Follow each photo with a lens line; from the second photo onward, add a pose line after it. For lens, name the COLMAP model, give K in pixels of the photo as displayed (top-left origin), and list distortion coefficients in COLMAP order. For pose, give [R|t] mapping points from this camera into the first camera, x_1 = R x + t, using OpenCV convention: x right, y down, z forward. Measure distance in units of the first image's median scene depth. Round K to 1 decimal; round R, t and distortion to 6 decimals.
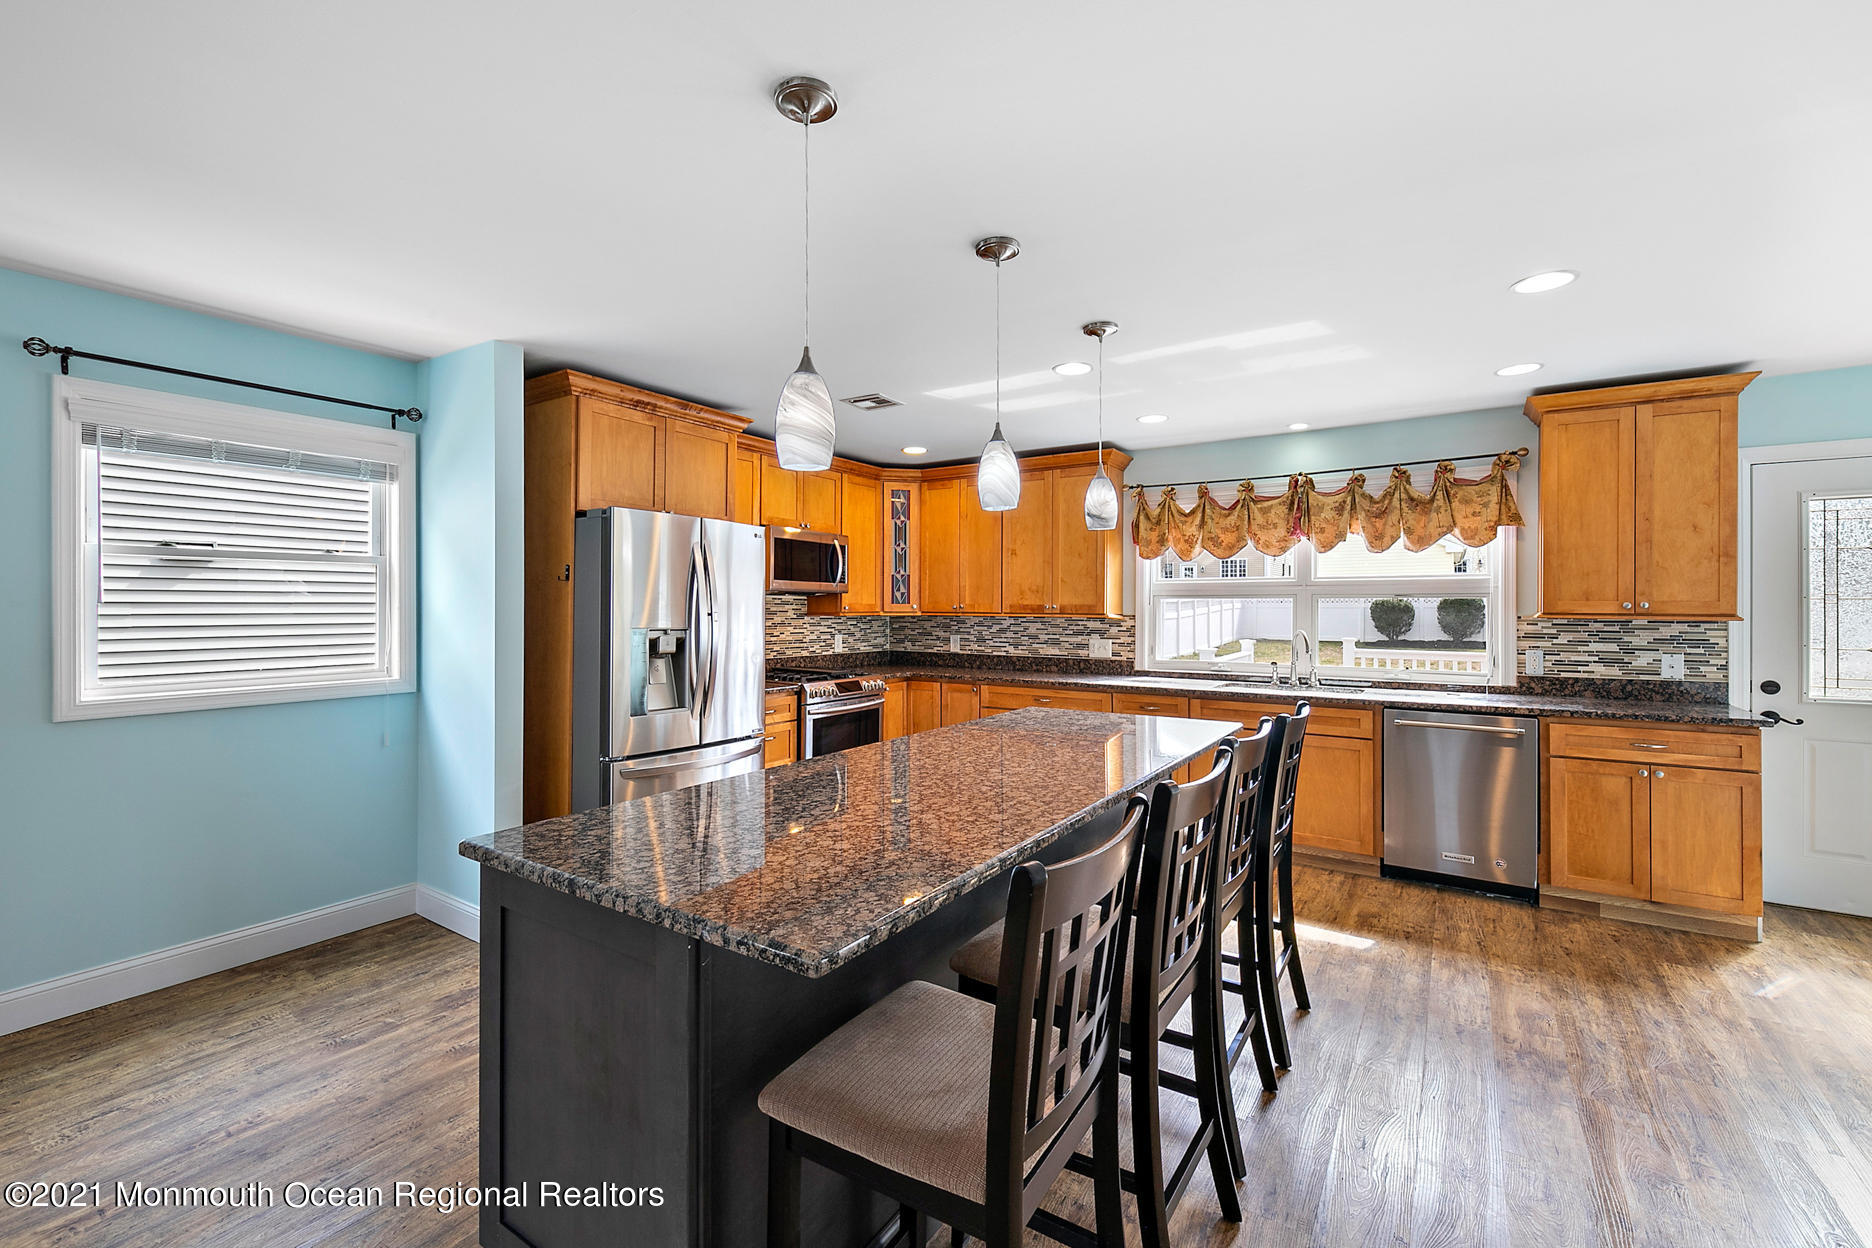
lens RADIAL K [[786.6, 0, 926.2], [0, 786.6, 603.2], [0, 0, 1]] dist [0.001306, -0.000911]
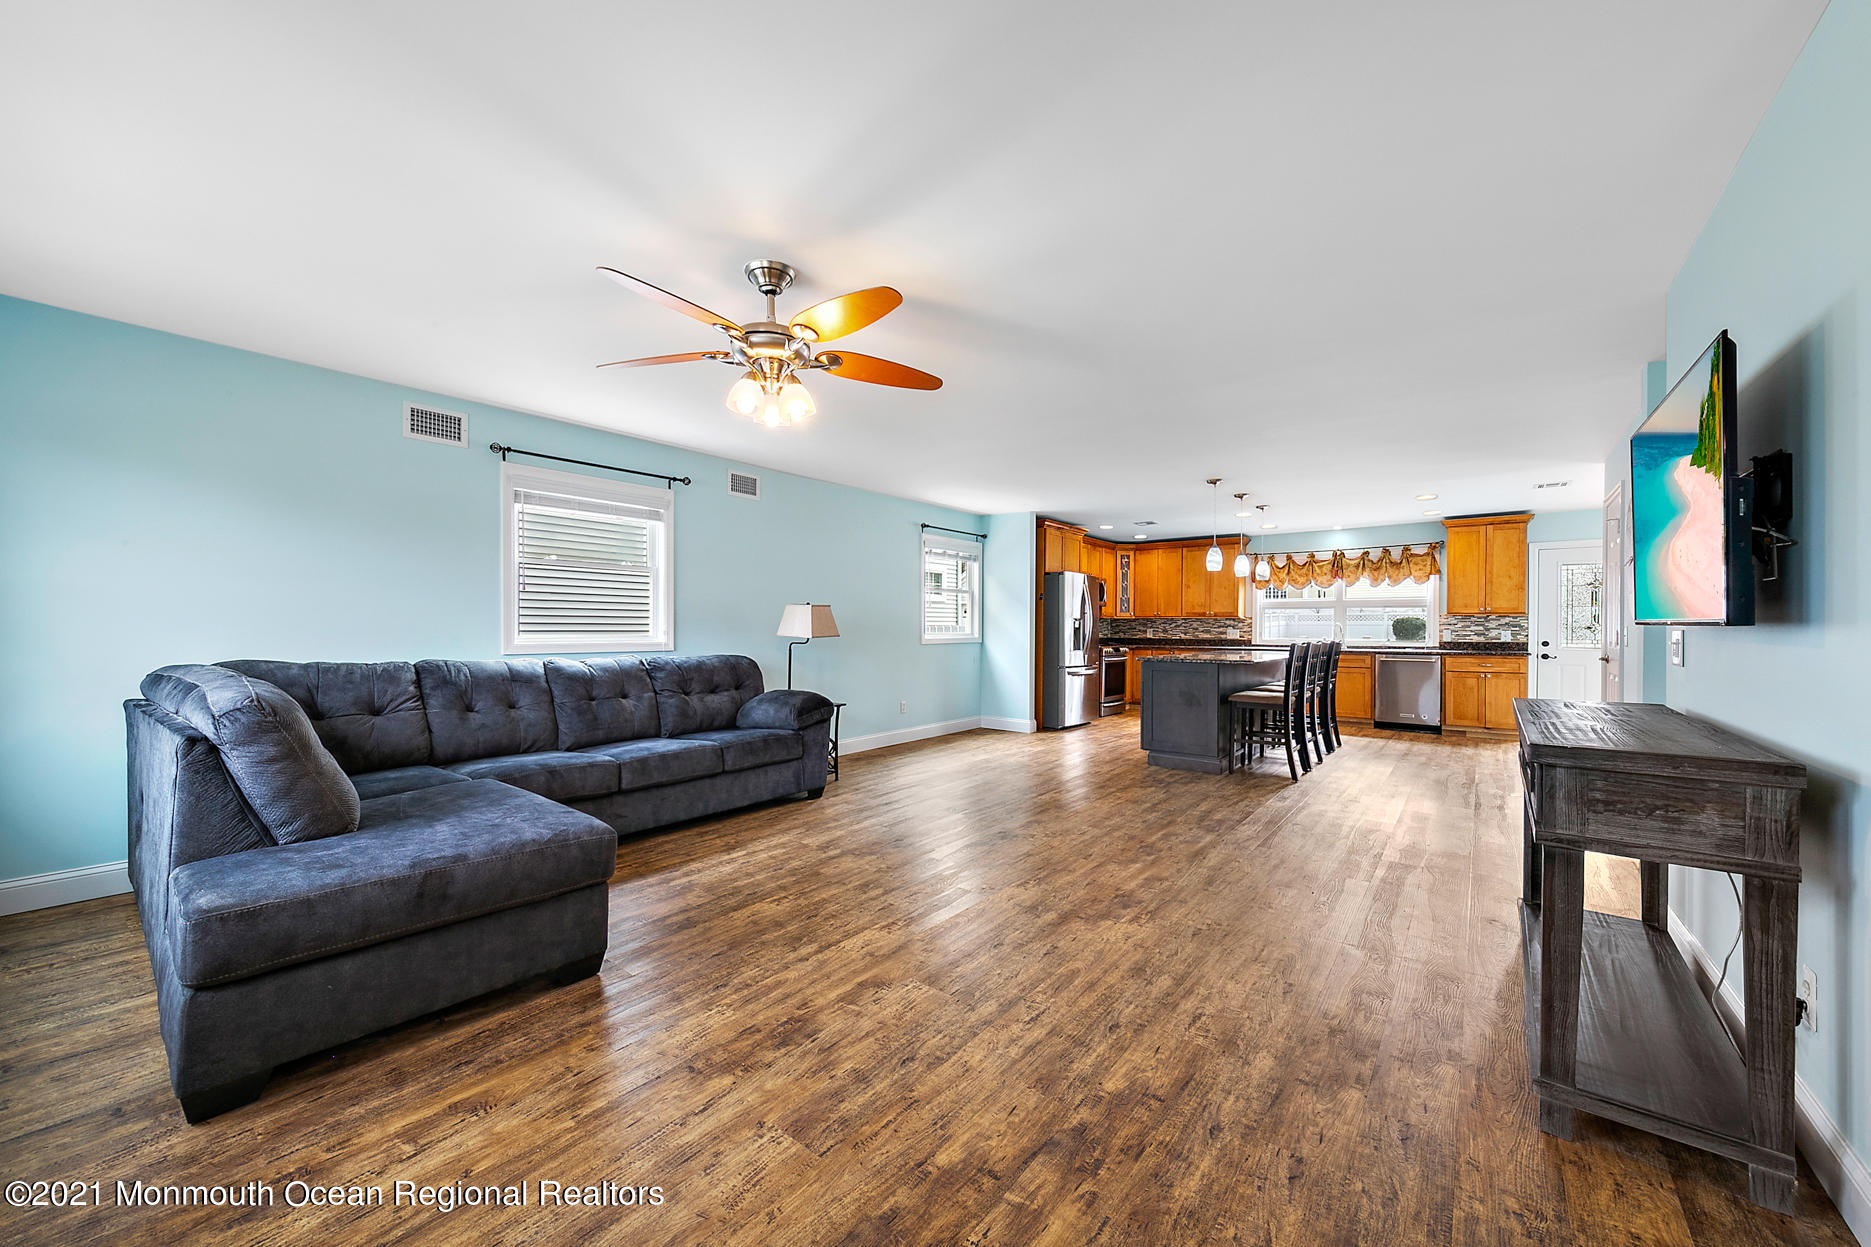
lens RADIAL K [[687.3, 0, 927.3], [0, 687.3, 628.5], [0, 0, 1]] dist [0.001448, -0.003778]
pose [[0.996071, 0.001837, -0.088542, -0.532397], [-0.001312, 0.999981, 0.005994, 0.045080], [0.088551, -0.005854, 0.996054, -1.086295]]
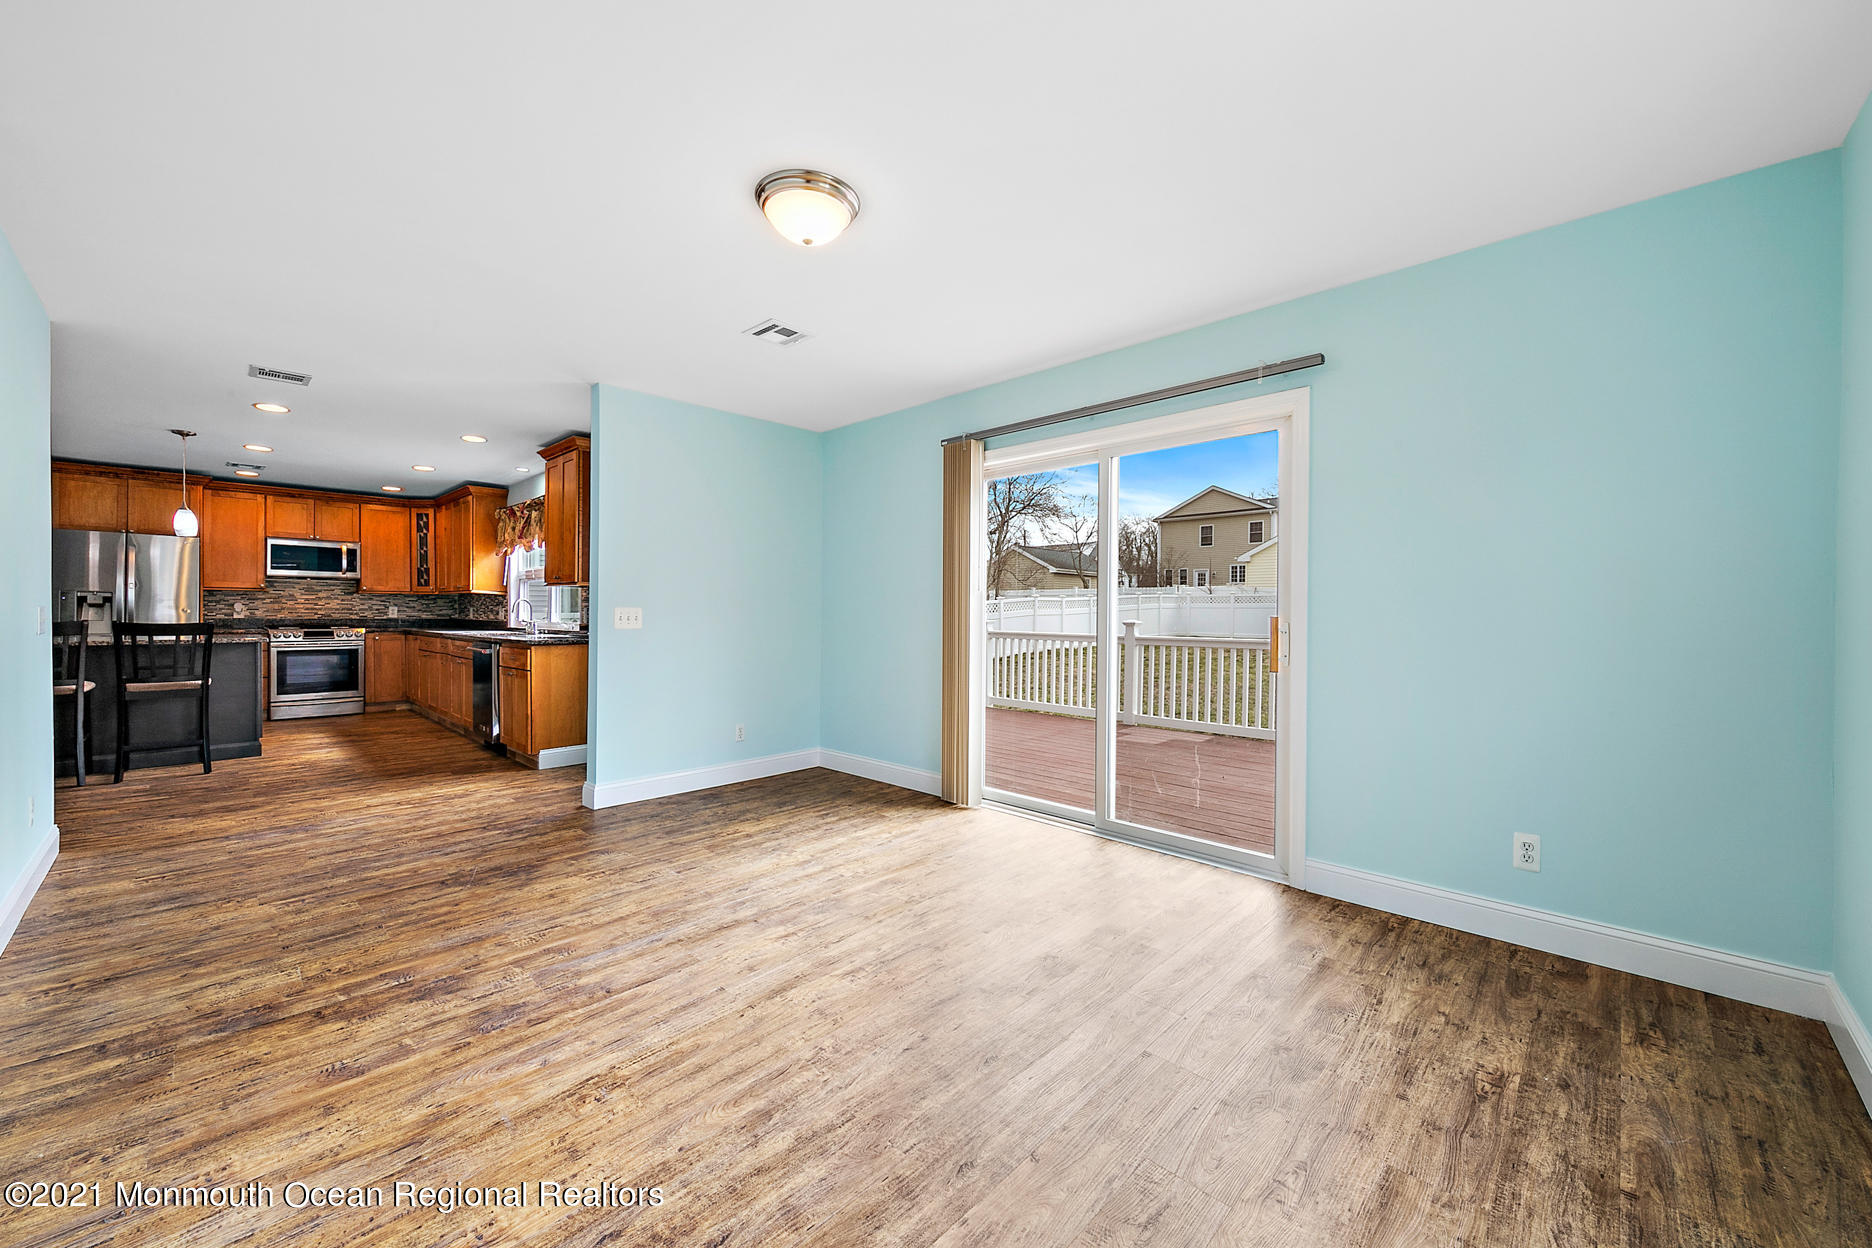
lens RADIAL K [[710.7, 0, 927.9], [0, 710.7, 618.2], [0, 0, 1]] dist [0.000293, -0.000393]
pose [[0.983986, 0.006171, -0.178138, 1.710664], [-0.003556, 0.999881, 0.014990, 0.055291], [0.178209, -0.014116, 0.983891, -0.293390]]
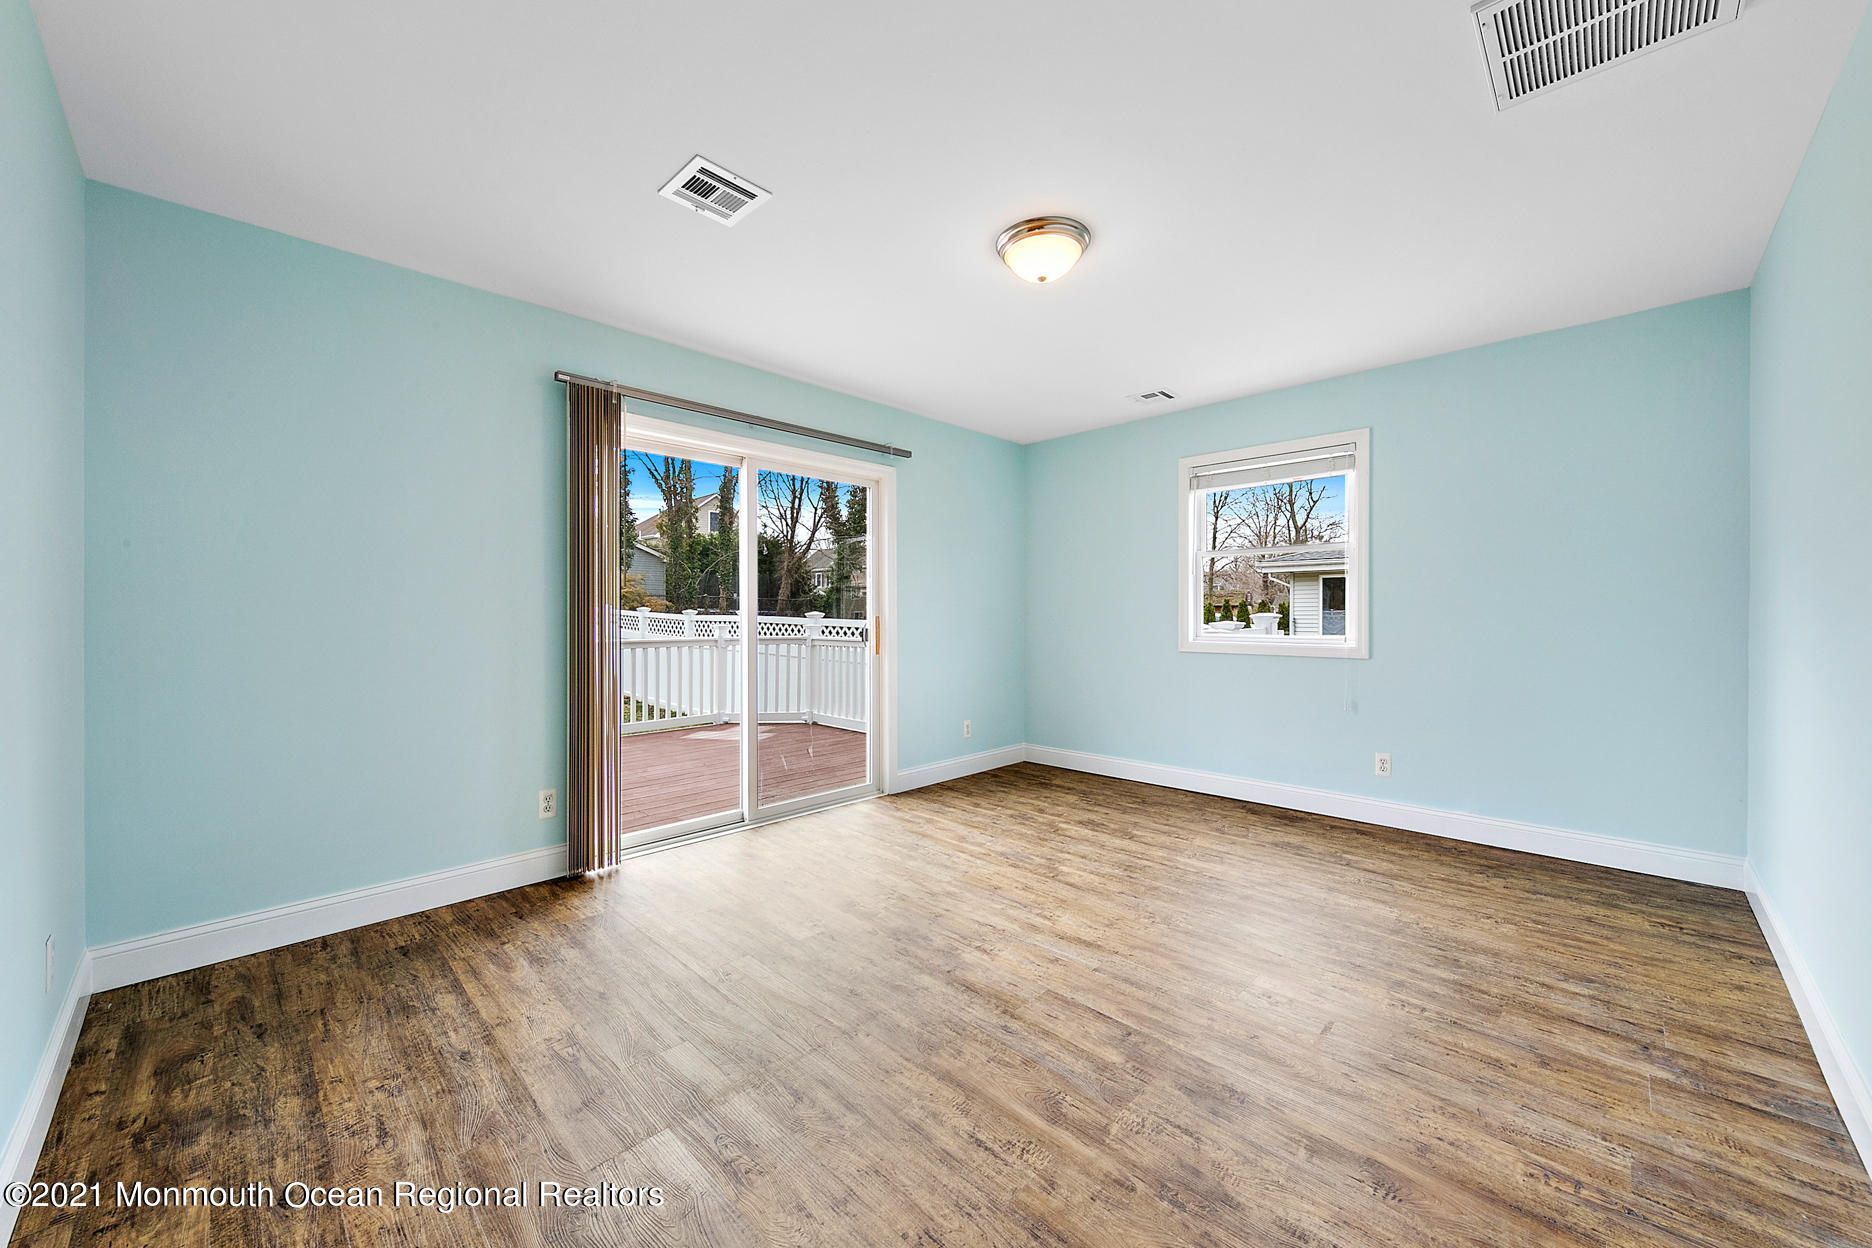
lens RADIAL K [[694.5, 0, 936.0], [0, 694.5, 624.0], [0, 0, 1]] dist [0.001215, -0.000168]
pose [[0.181228, -0.014056, 0.983341, 0.920402], [-0.002511, 0.999888, 0.014756, 0.059394], [-0.983438, -0.005144, 0.181172, 0.214857]]
